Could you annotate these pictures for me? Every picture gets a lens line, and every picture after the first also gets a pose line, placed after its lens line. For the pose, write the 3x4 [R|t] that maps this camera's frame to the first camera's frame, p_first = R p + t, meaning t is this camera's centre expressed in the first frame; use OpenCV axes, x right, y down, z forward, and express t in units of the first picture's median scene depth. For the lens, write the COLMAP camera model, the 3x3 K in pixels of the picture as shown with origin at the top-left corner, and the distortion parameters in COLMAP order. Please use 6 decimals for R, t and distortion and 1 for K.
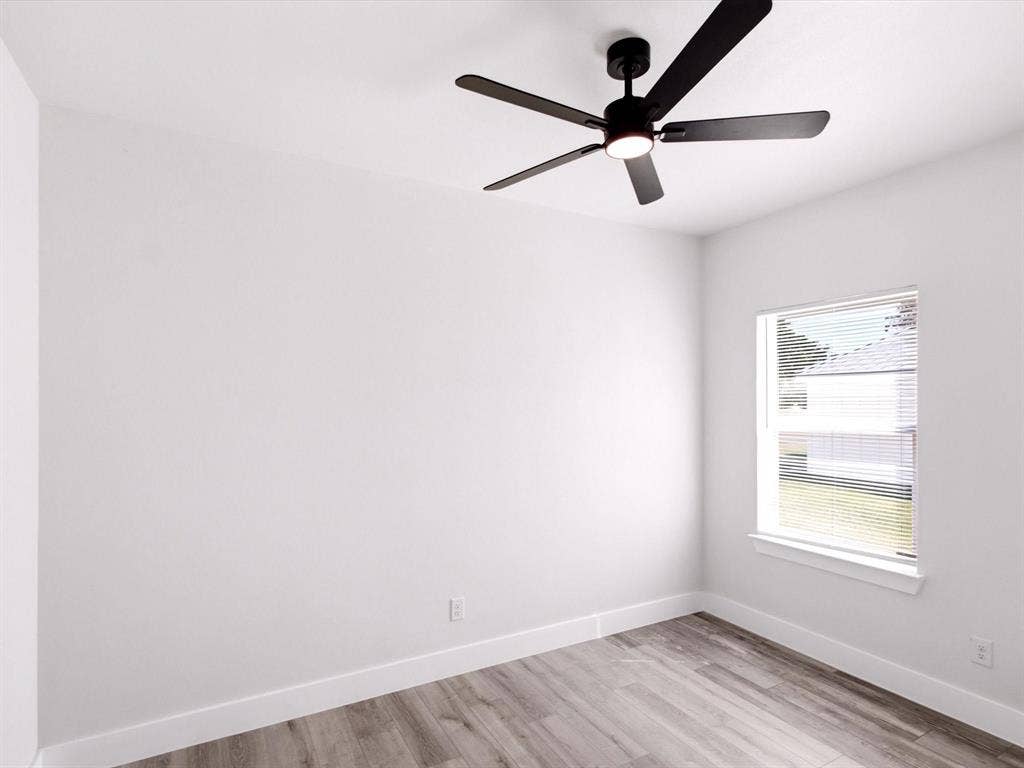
lens RADIAL K [[536.7, 0, 514.3], [0, 536.7, 389.2], [0, 0, 1]] dist [0.001764, -0.008385]
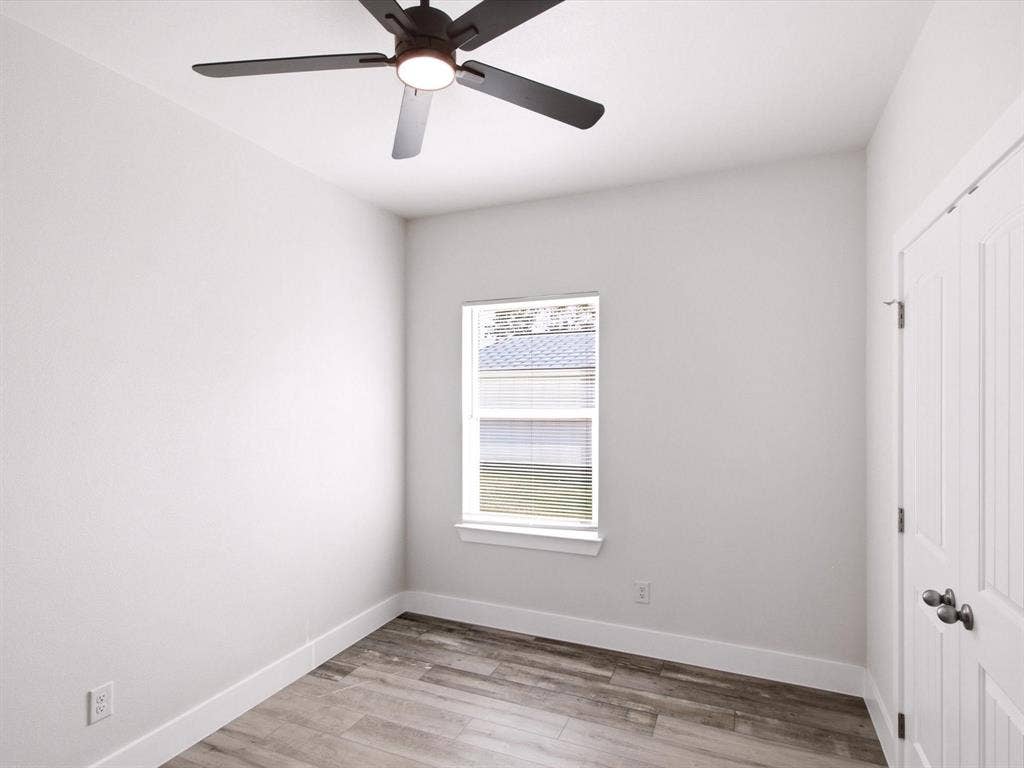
lens RADIAL K [[536.7, 0, 514.3], [0, 536.7, 389.2], [0, 0, 1]] dist [0.001764, -0.008385]
pose [[0.790027, 0.003822, 0.613061, -0.108061], [-0.010045, 0.999927, 0.006711, 0.011588], [-0.612990, -0.011460, 0.790007, 0.169115]]
